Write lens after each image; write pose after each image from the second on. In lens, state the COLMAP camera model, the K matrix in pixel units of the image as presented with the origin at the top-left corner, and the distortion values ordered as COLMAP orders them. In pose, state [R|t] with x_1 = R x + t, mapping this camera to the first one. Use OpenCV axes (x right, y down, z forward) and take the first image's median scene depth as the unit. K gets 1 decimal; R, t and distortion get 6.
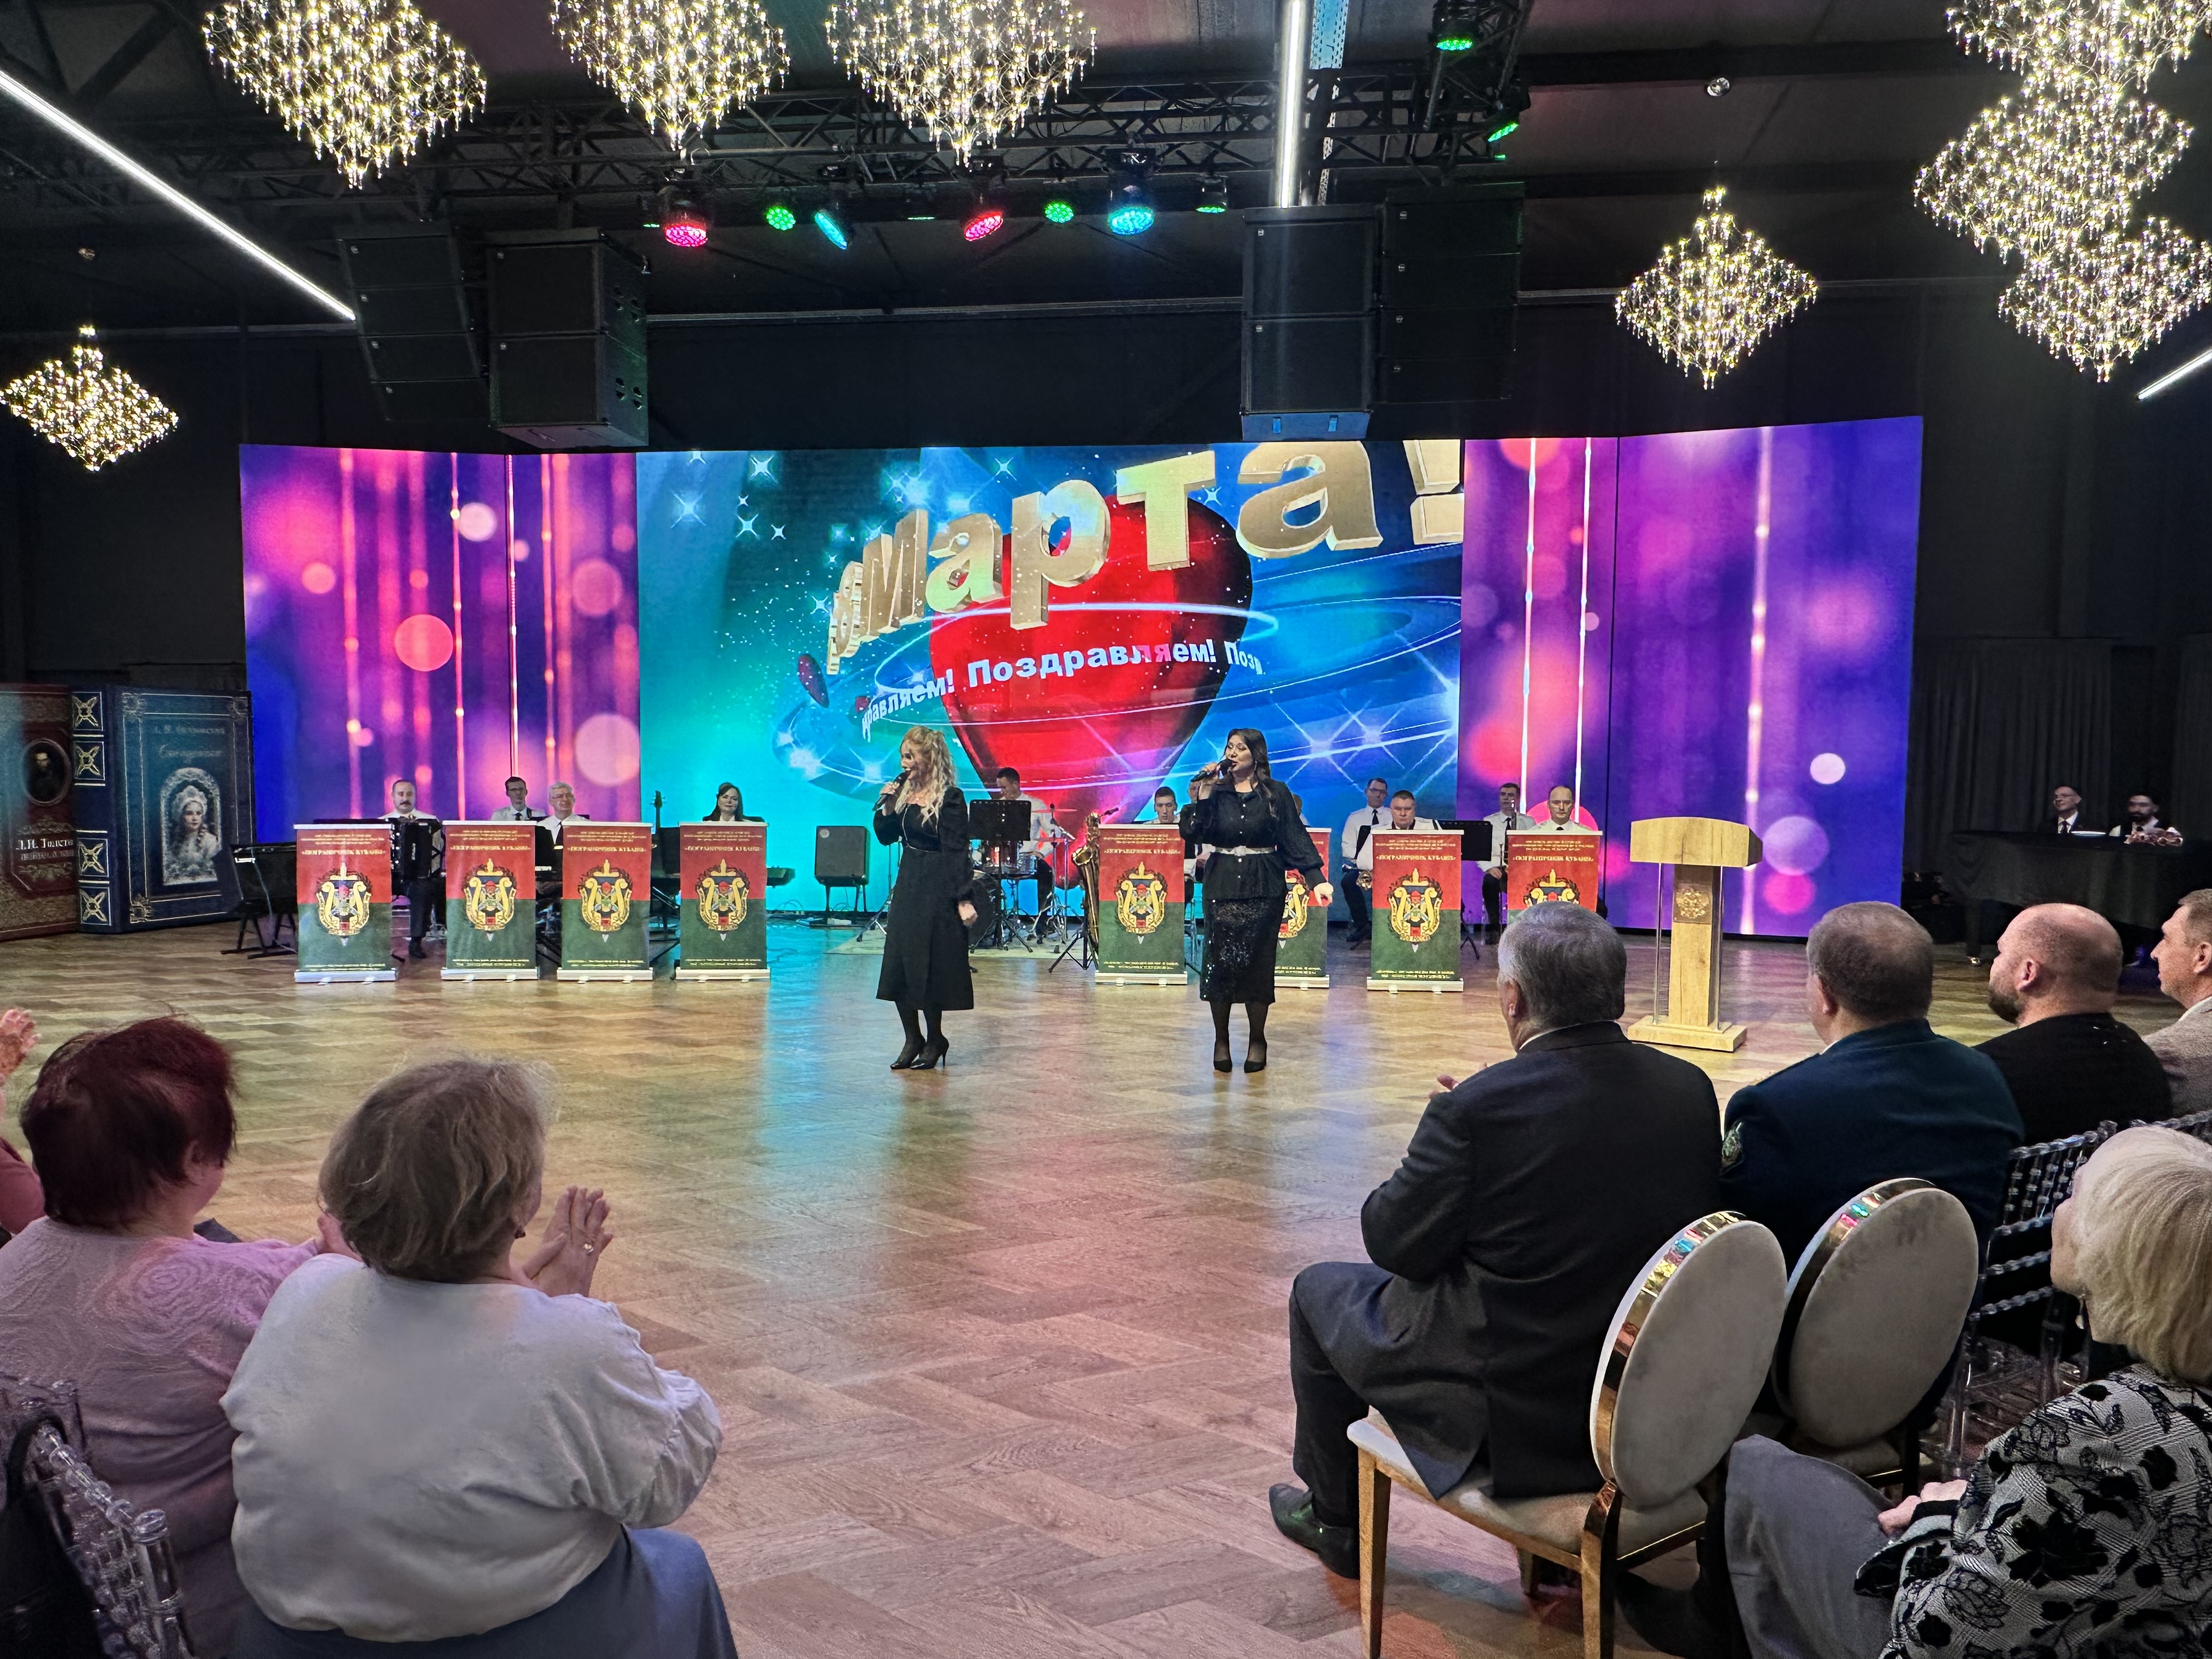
lens RADIAL K [[1629.7, 0, 1106.0], [0, 1629.7, 829.5], [0, 0, 1]] dist [0.000876, 0.001563]
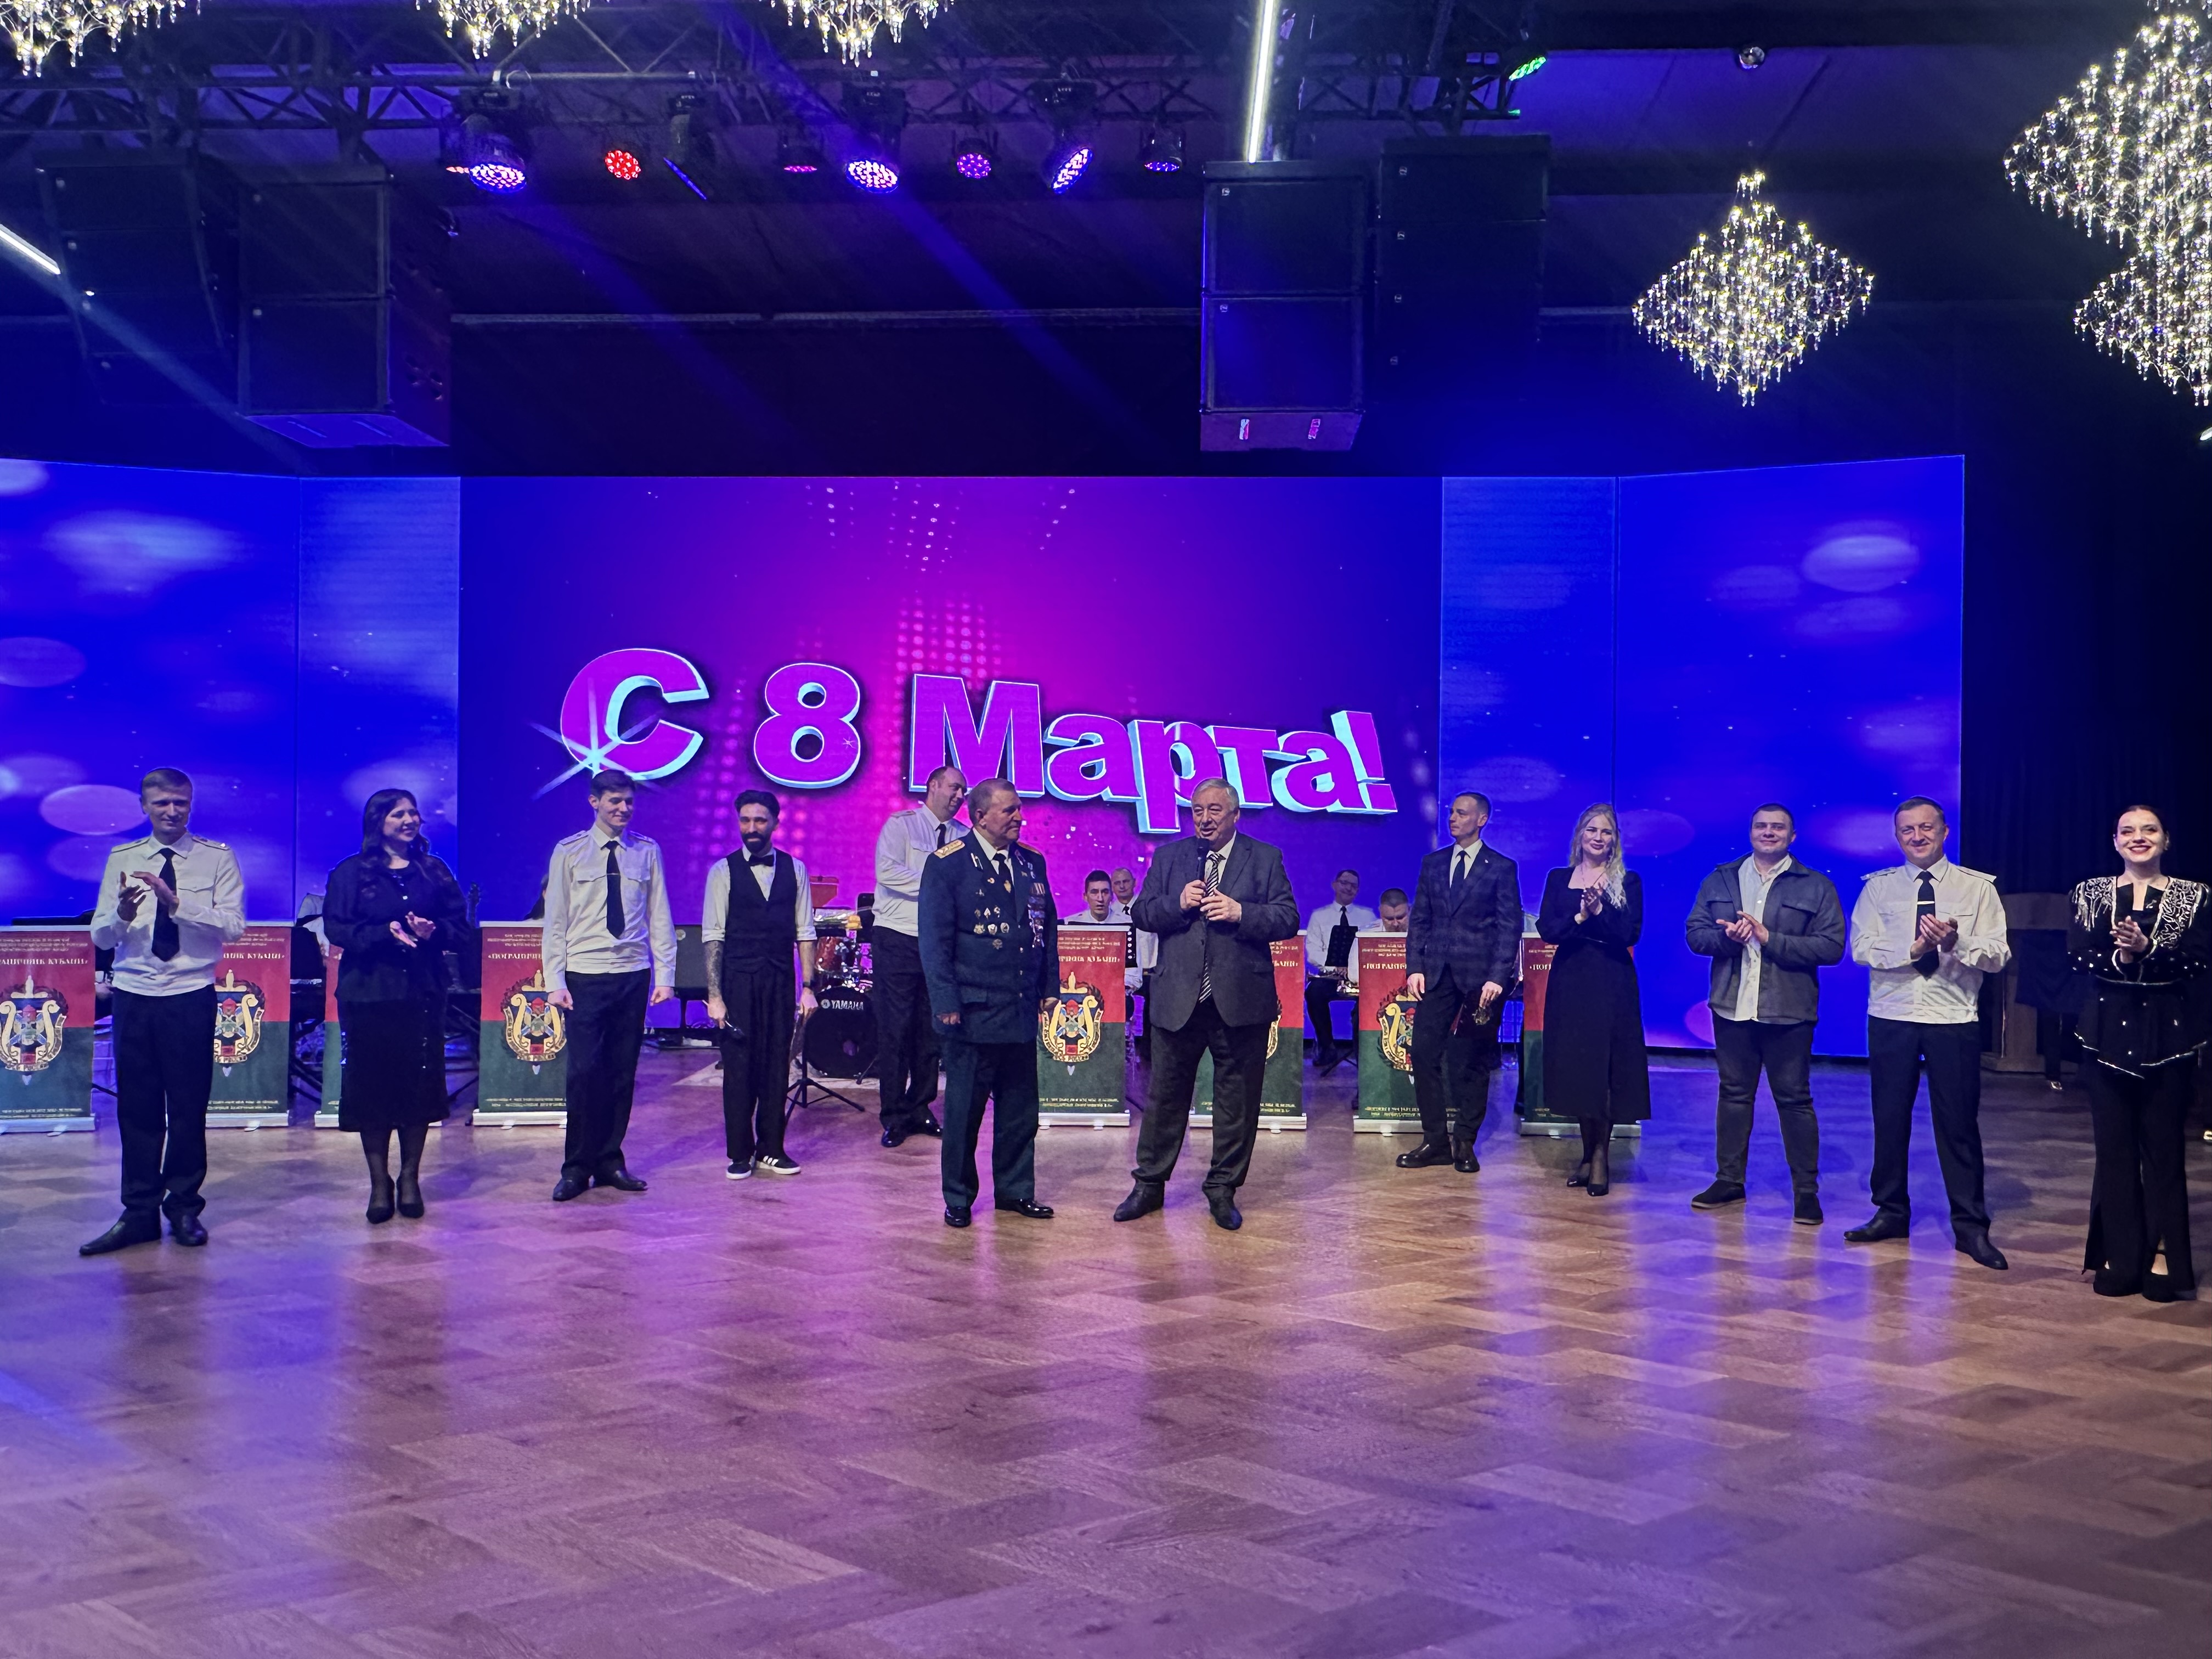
lens RADIAL K [[1453.8, 0, 1106.0], [0, 1453.8, 829.5], [0, 0, 1]] dist [0.033190, -0.036548]
pose [[0.997407, 0.004787, 0.071812, -0.013650], [-0.000308, 0.998060, -0.062261, -0.005717], [-0.071970, 0.062078, 0.995473, 0.287489]]
